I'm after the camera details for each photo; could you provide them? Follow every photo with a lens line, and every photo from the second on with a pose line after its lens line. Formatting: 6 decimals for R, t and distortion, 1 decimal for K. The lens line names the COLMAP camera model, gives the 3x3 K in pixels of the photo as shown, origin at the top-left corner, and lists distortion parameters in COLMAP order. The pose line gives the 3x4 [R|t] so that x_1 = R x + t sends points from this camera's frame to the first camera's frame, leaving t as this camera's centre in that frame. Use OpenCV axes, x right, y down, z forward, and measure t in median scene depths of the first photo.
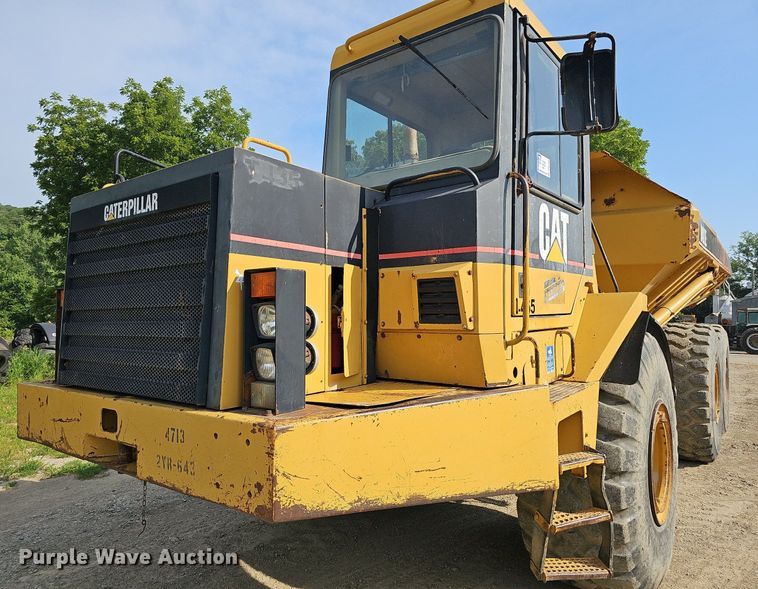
lens RADIAL K [[517.0, 0, 375.1], [0, 517.0, 288.4], [0, 0, 1]] dist [0.041331, -0.022252]
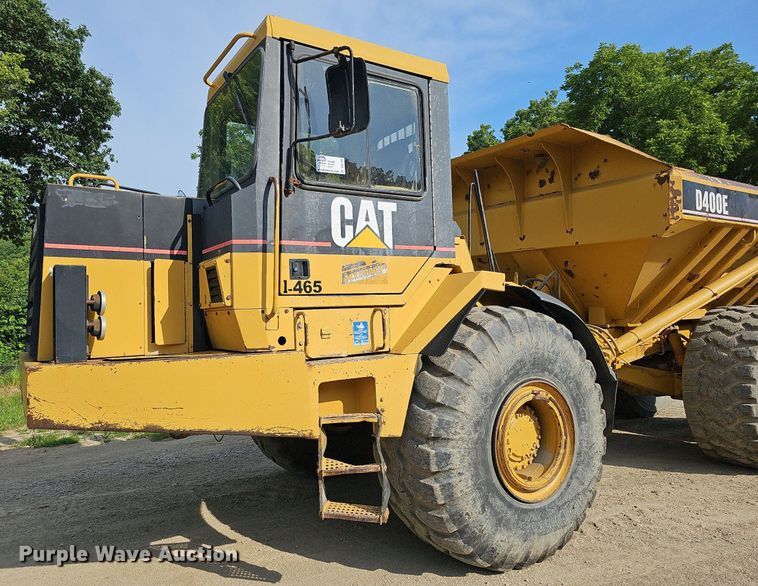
lens RADIAL K [[540.0, 0, 354.0], [0, 540.0, 294.3], [0, 0, 1]] dist [0.041432, -0.030426]
pose [[0.936265, -0.032134, -0.349821, 0.809167], [0.037410, 0.999265, 0.008334, 0.044551], [0.349297, -0.020890, 0.936779, -0.113866]]
